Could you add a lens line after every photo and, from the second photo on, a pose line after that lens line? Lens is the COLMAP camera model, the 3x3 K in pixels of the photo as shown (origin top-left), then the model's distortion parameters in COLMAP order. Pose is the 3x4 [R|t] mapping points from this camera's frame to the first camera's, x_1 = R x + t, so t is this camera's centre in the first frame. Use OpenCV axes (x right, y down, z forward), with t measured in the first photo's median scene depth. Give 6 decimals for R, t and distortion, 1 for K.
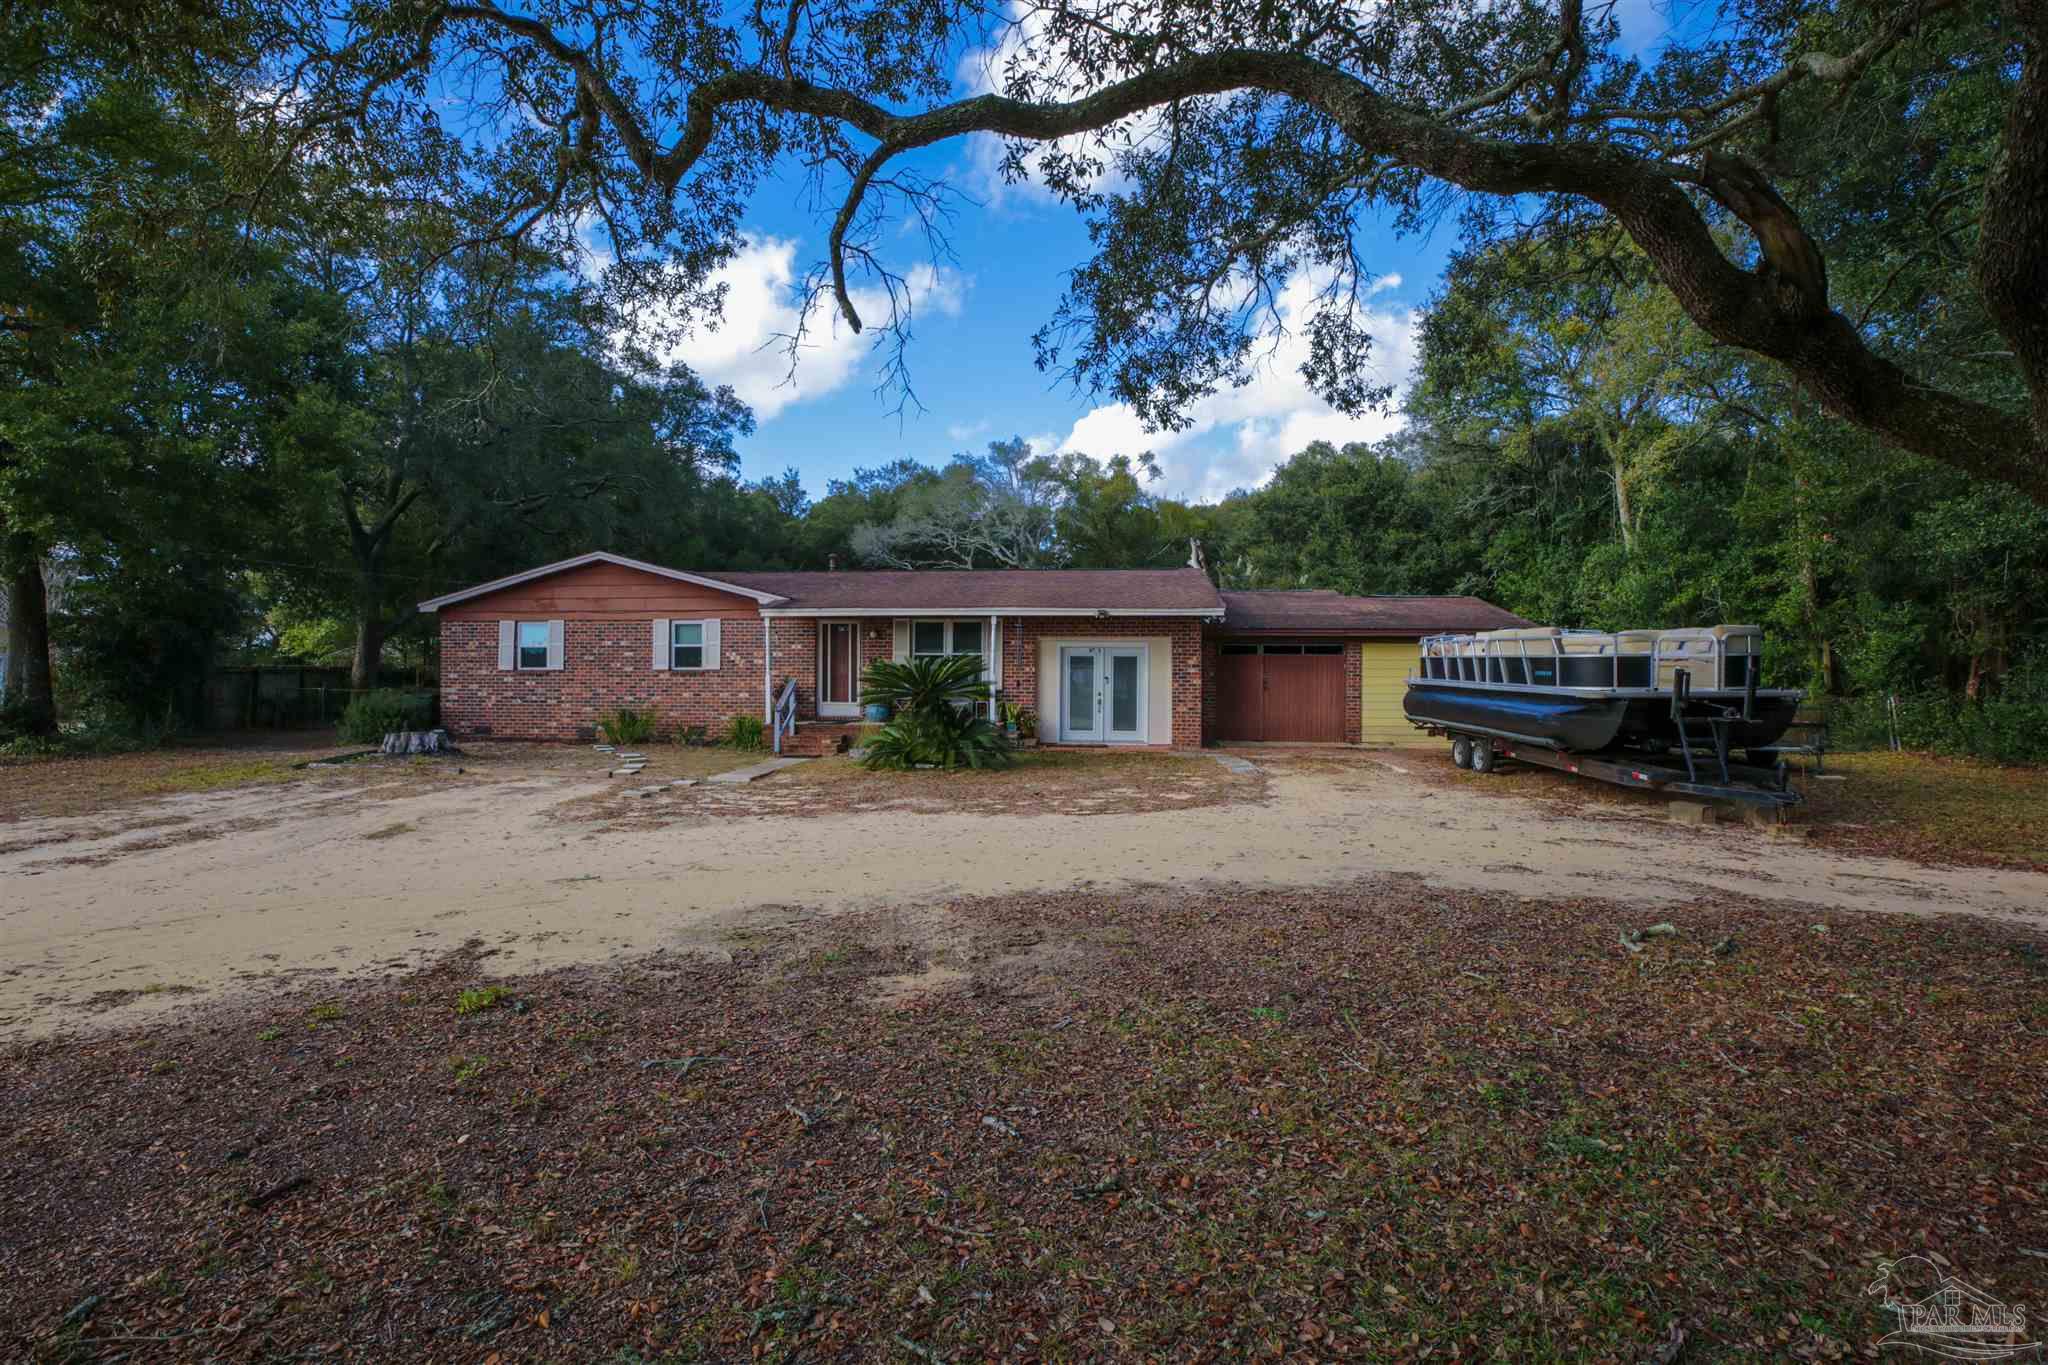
lens RADIAL K [[952.6, 0, 1020.0], [0, 952.6, 683.1], [0, 0, 1]] dist [-0.029034, 0.006928]
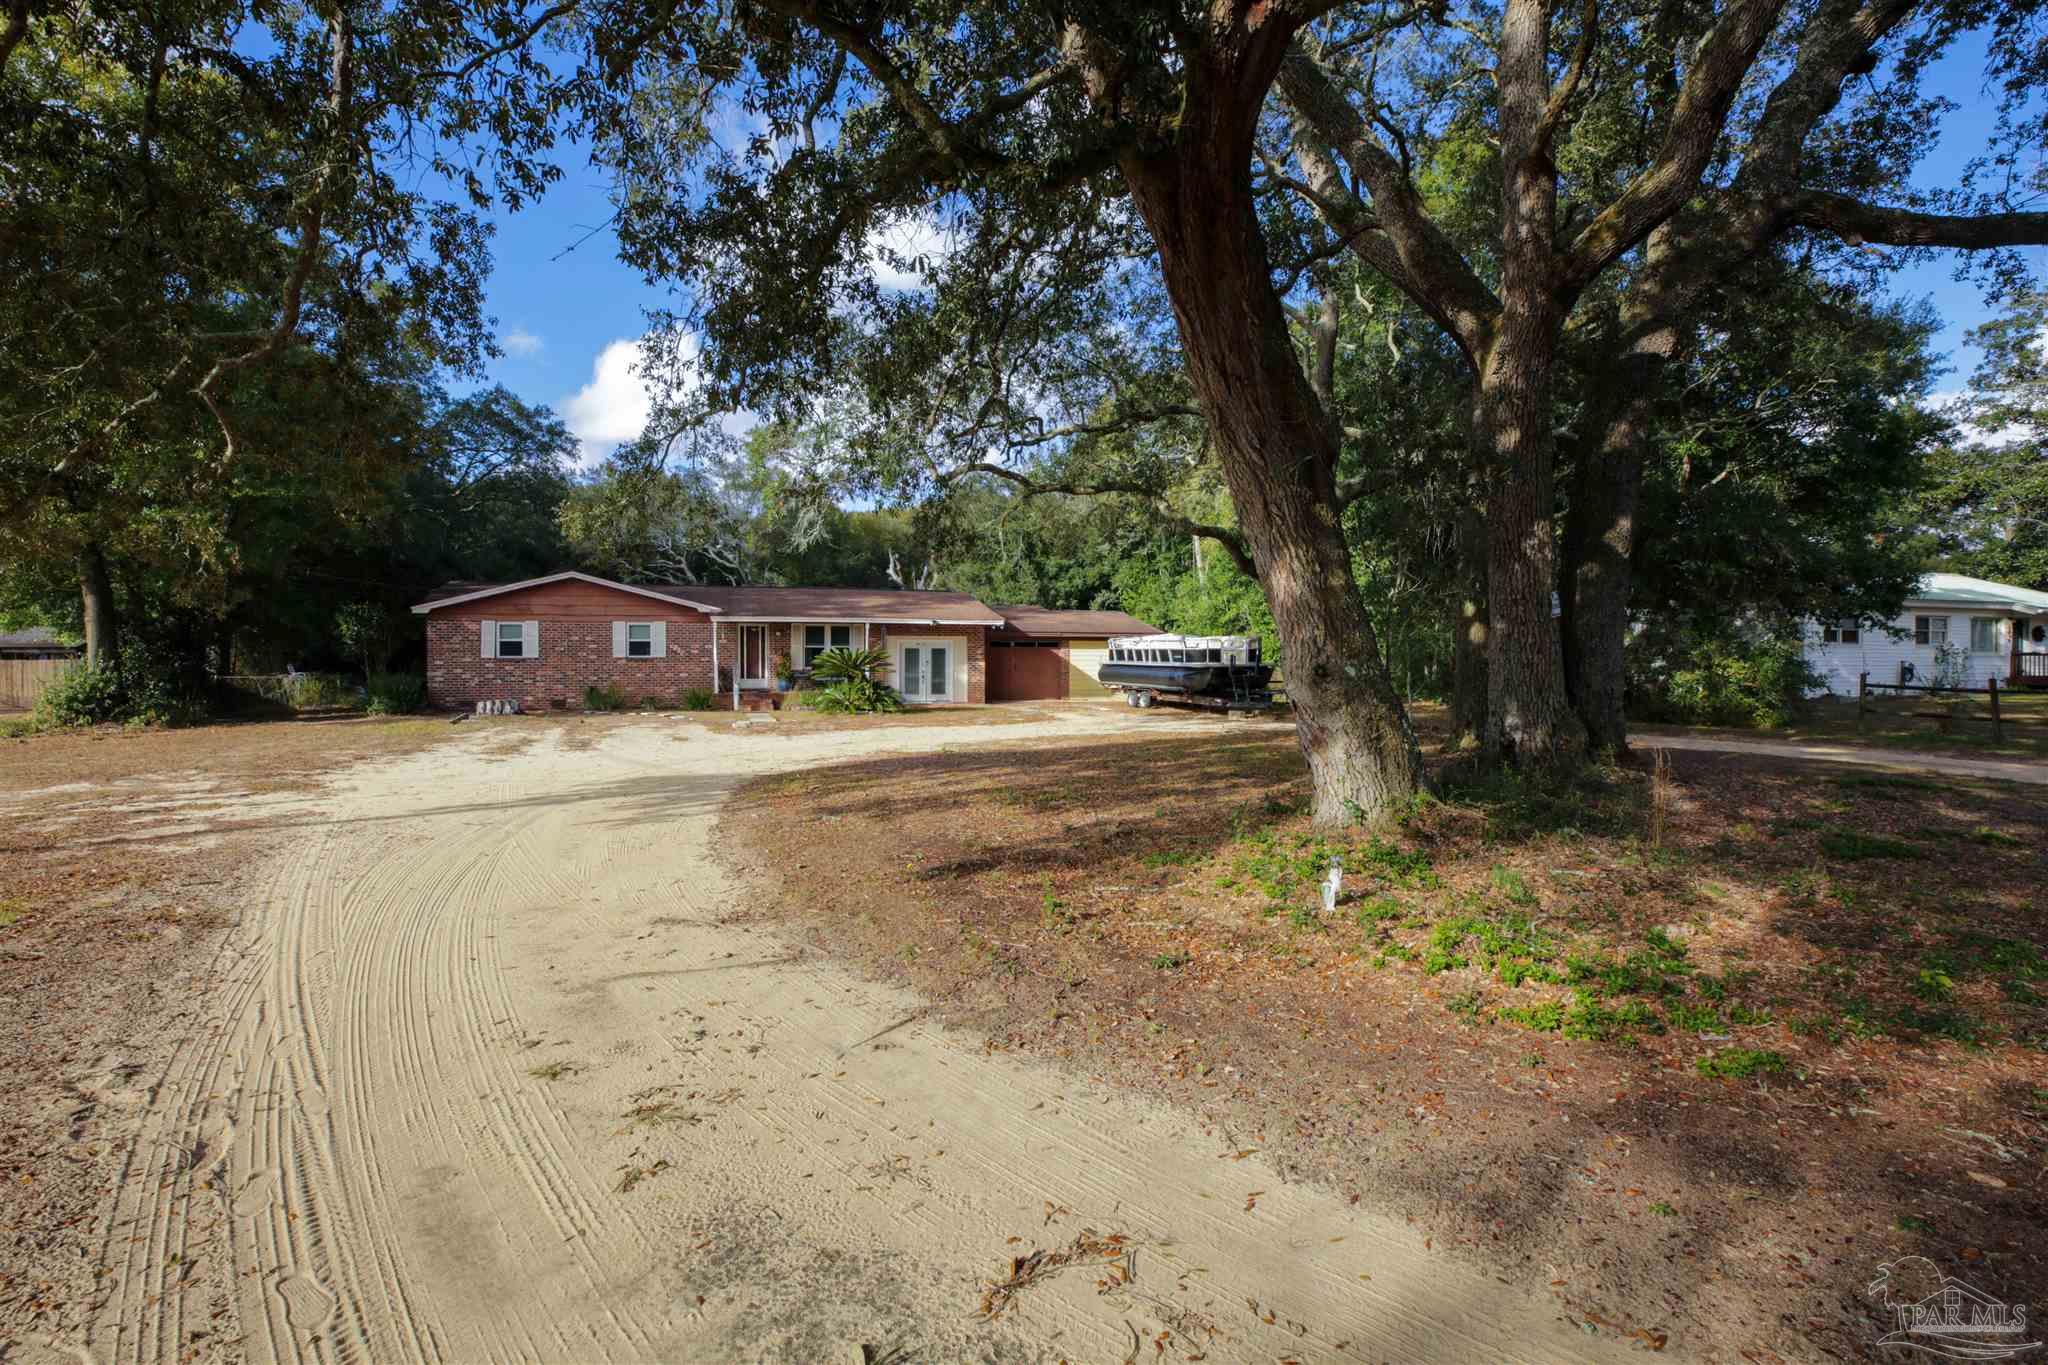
lens RADIAL K [[952.6, 0, 1022.5], [0, 952.6, 670.6], [0, 0, 1]] dist [-0.029034, 0.006928]
pose [[0.920479, -0.007544, 0.390720, -0.379993], [0.008721, 0.999961, -0.001237, 0.012412], [-0.390695, 0.004546, 0.920509, -0.526888]]
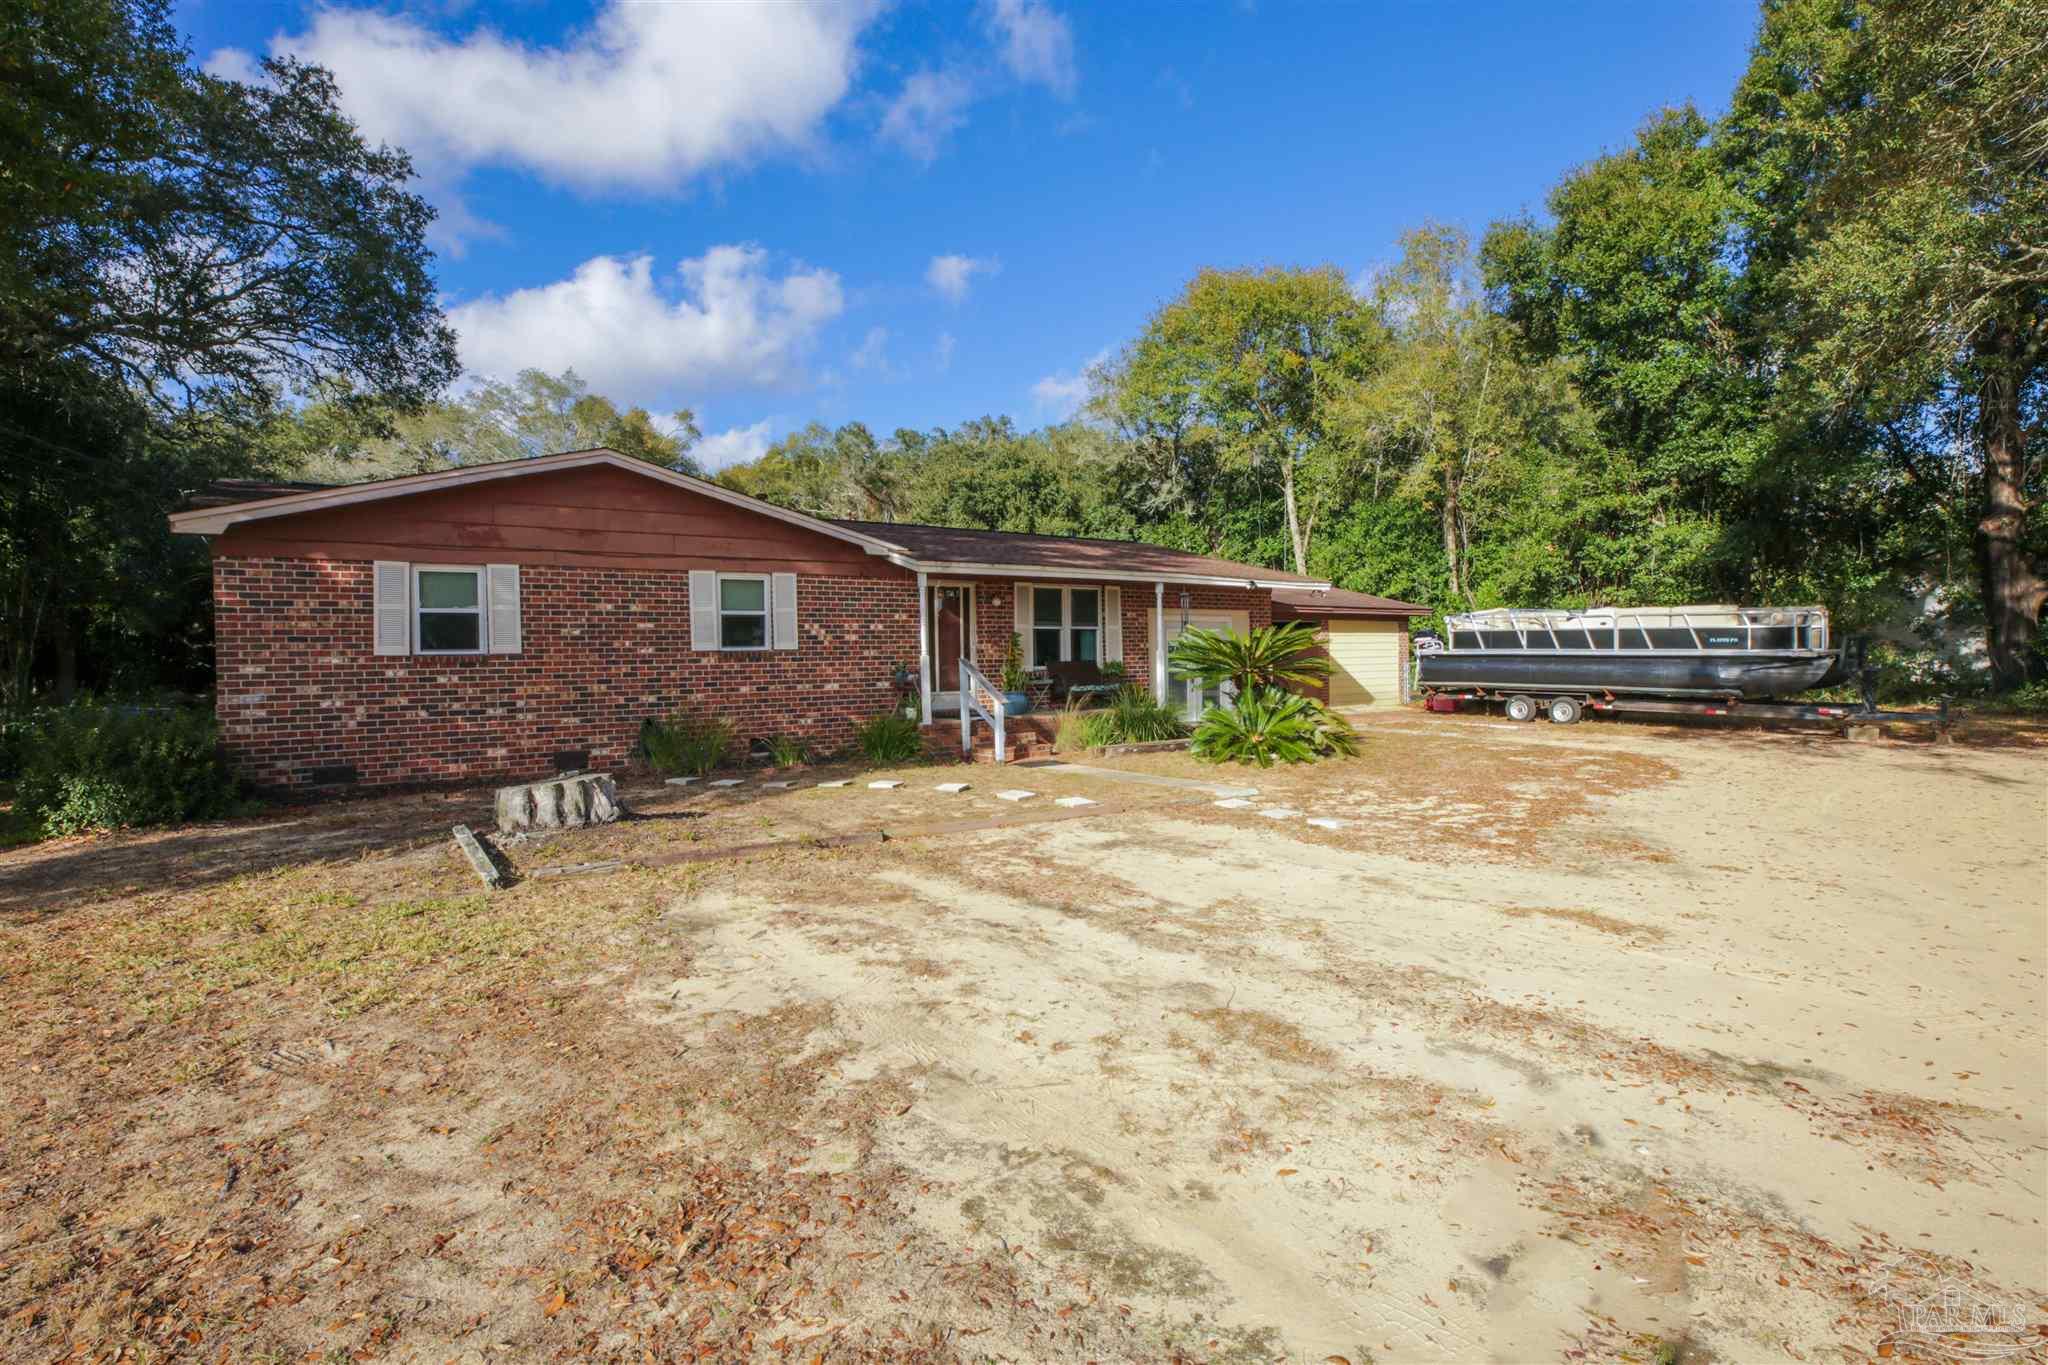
lens RADIAL K [[952.6, 0, 1021.1], [0, 952.6, 674.7], [0, 0, 1]] dist [-0.029034, 0.006928]
pose [[0.768073, -0.027381, 0.639776, -0.624314], [0.023397, 0.999618, 0.014692, -0.002753], [-0.639934, 0.003684, 0.768421, 0.385409]]
